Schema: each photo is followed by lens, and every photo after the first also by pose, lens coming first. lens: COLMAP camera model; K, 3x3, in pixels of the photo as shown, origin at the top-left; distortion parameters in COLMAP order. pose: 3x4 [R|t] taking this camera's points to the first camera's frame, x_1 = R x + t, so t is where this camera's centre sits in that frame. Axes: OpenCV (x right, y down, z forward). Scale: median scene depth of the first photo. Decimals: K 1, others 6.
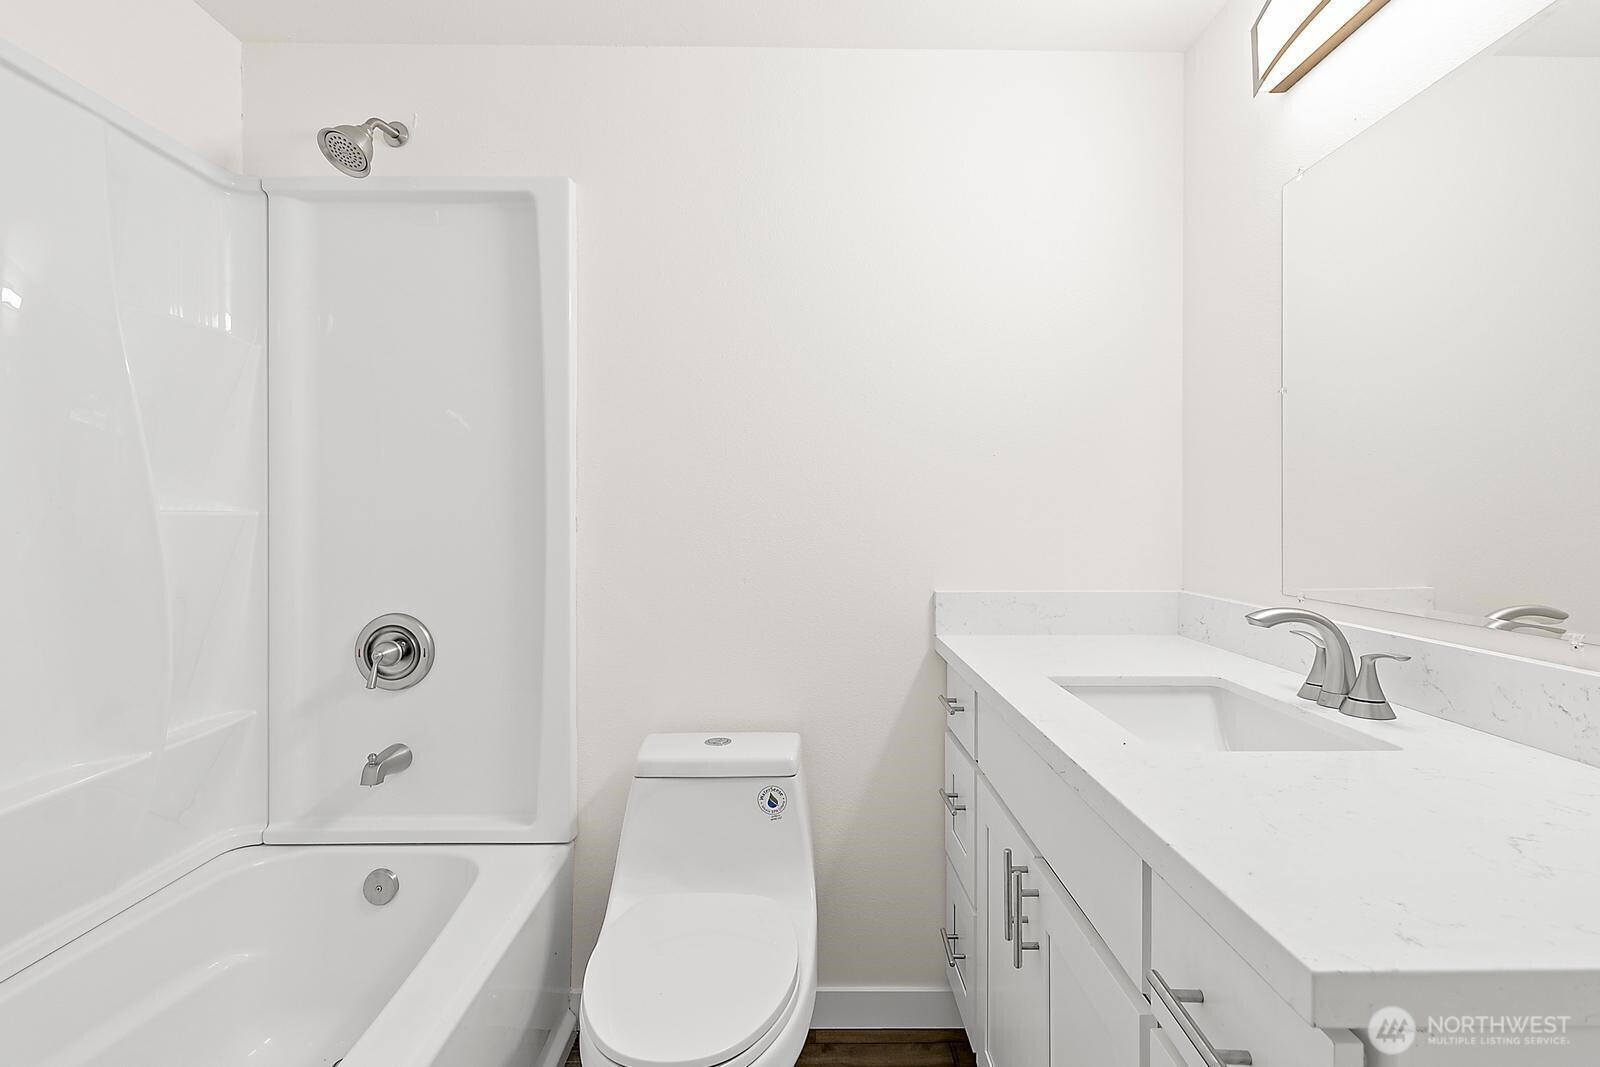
lens RADIAL K [[796.4, 0, 799.8], [0, 796.4, 517.5], [0, 0, 1]] dist [-0.000906, -0.000948]
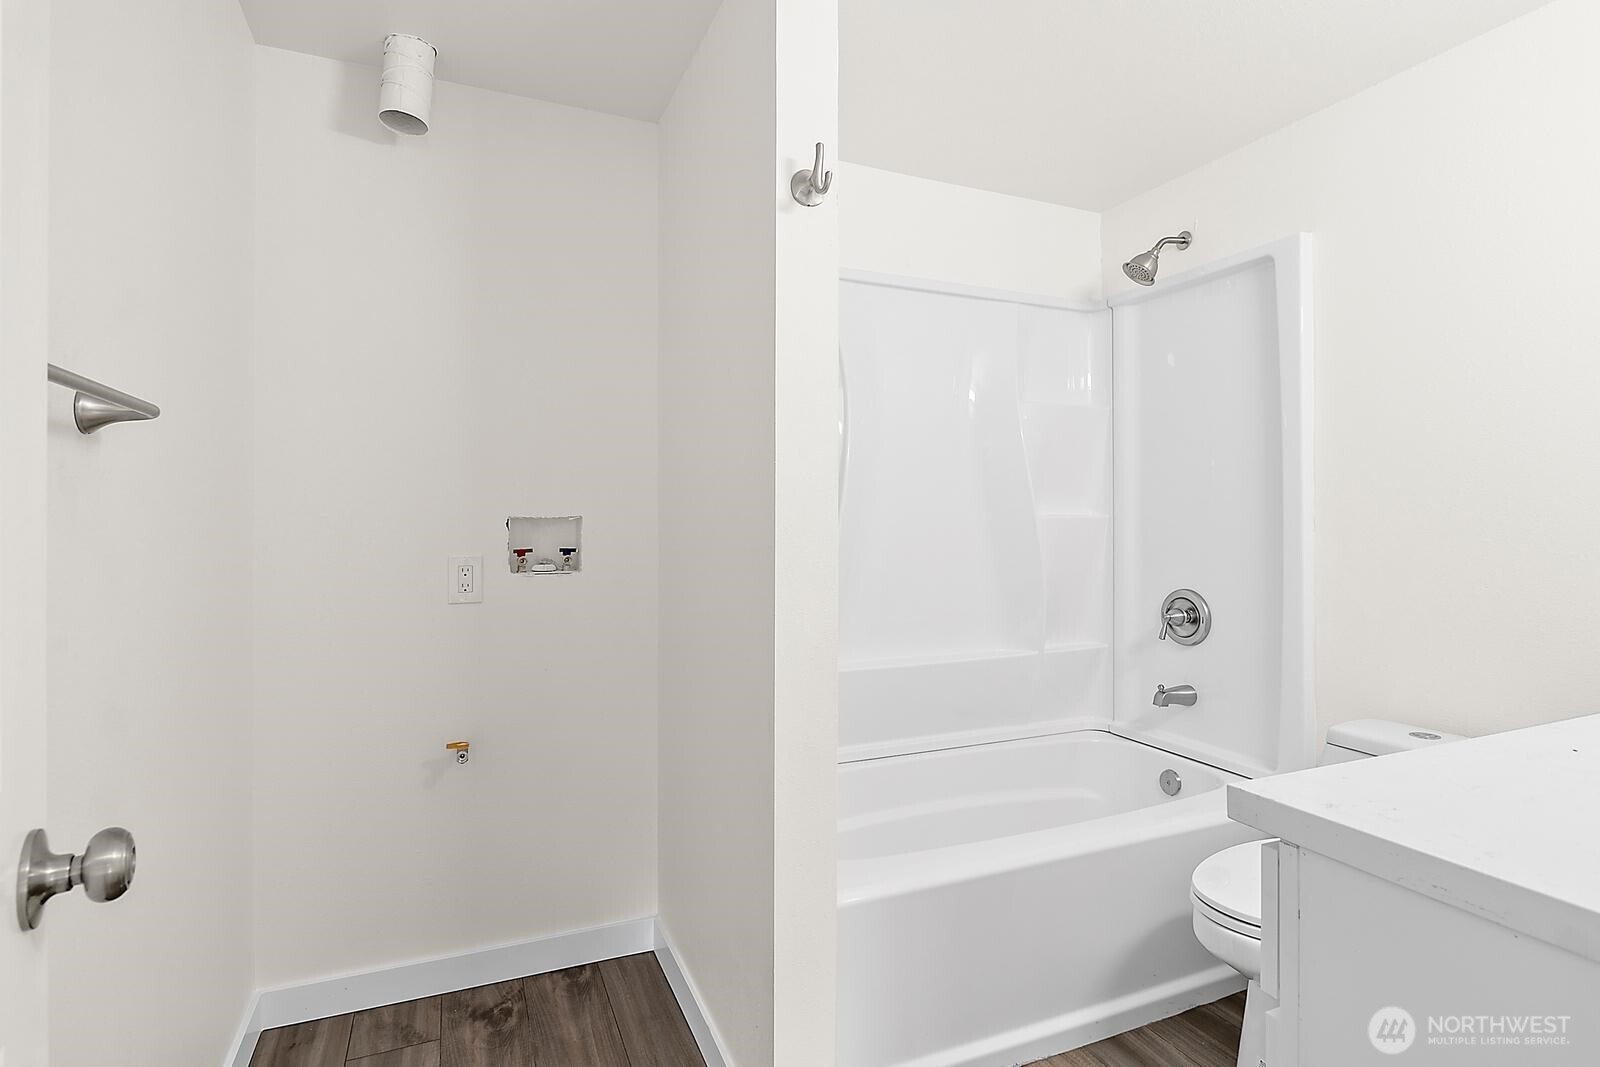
lens RADIAL K [[796.4, 0, 799.8], [0, 796.4, 517.5], [0, 0, 1]] dist [-0.000906, -0.000948]
pose [[0.387927, -0.000422, -0.921690, 0.511519], [0.000717, 1.000000, -0.000156, -0.003283], [0.921690, -0.000600, 0.387927, -0.146815]]
